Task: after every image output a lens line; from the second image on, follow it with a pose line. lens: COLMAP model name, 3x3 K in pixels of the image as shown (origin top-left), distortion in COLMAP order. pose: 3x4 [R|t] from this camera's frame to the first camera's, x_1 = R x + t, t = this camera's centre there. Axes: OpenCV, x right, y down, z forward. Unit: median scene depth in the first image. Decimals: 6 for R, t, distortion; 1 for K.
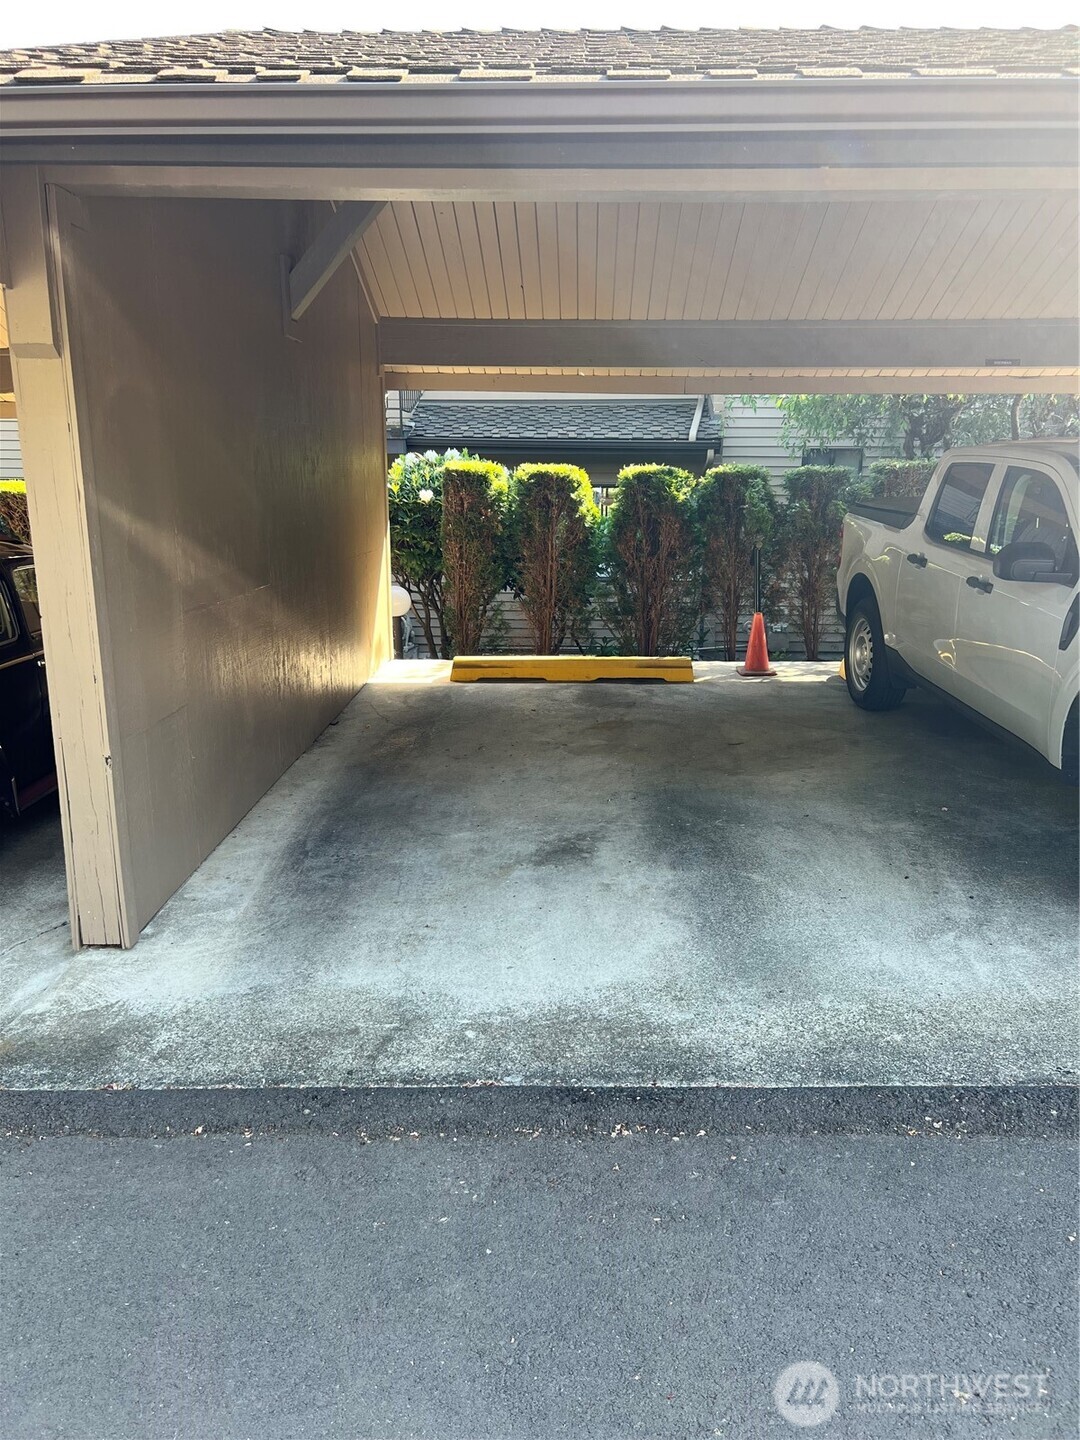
lens RADIAL K [[1133.0, 0, 540.0], [0, 1133.0, 720.0], [0, 0, 1]] dist [0.061417, -0.080796]
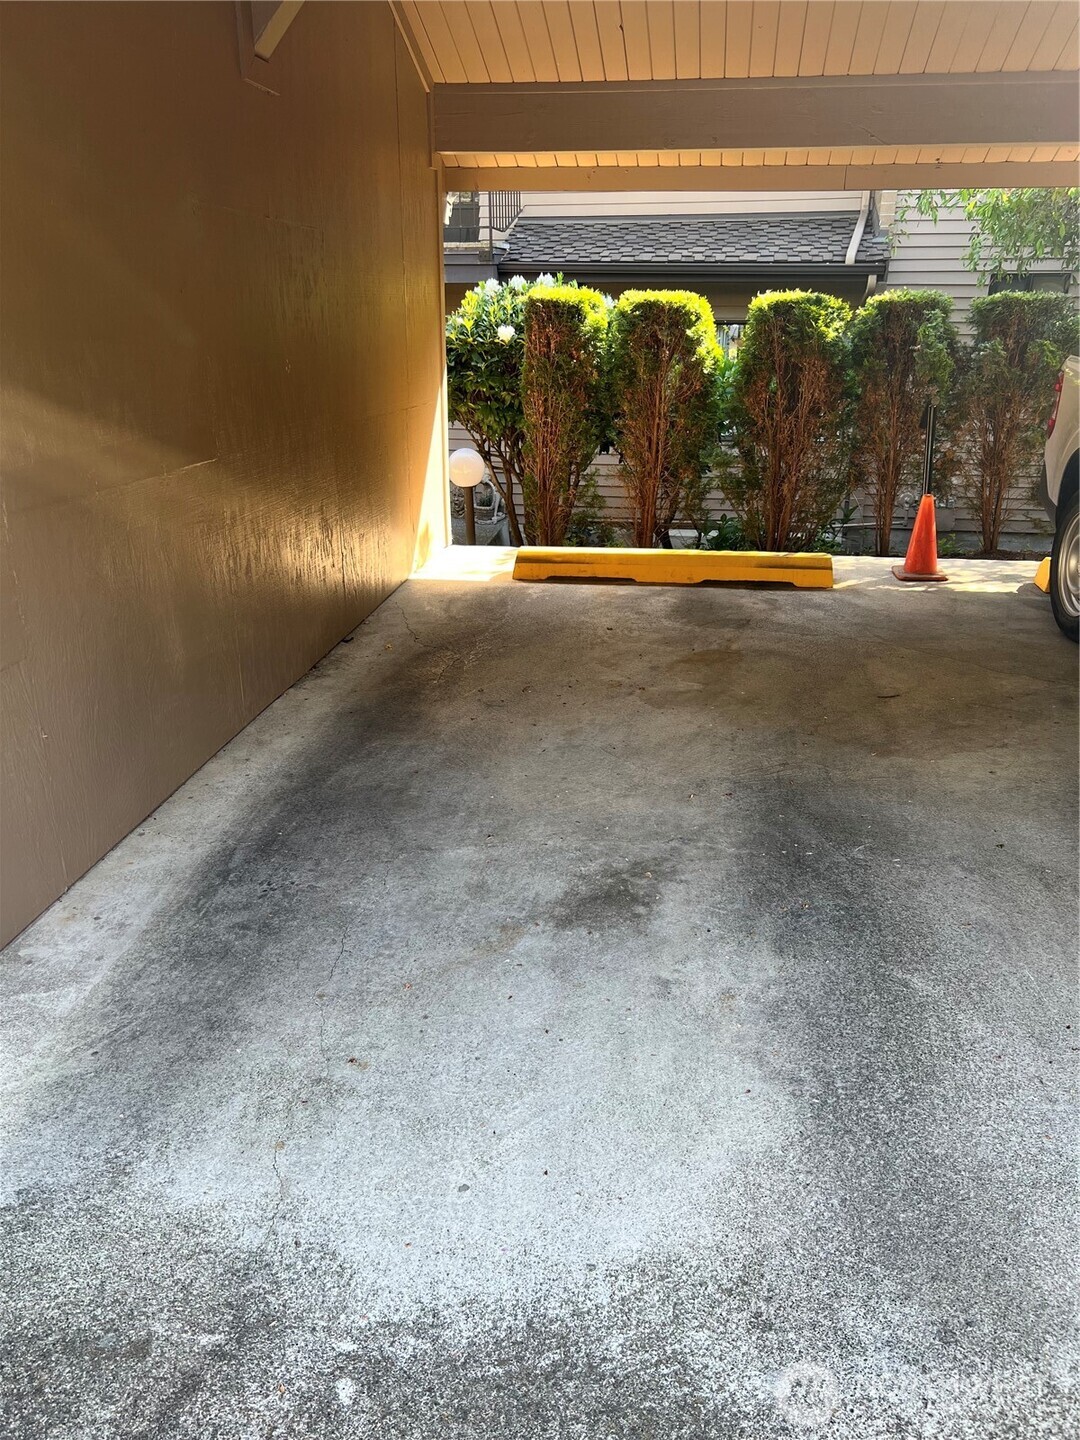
lens RADIAL K [[1133.0, 0, 540.0], [0, 1133.0, 720.0], [0, 0, 1]] dist [0.061417, -0.080796]
pose [[0.993083, 0.039192, -0.110680, 0.032823], [-0.024837, 0.991434, 0.128224, -0.042817], [0.114758, -0.124589, 0.985550, 0.246088]]
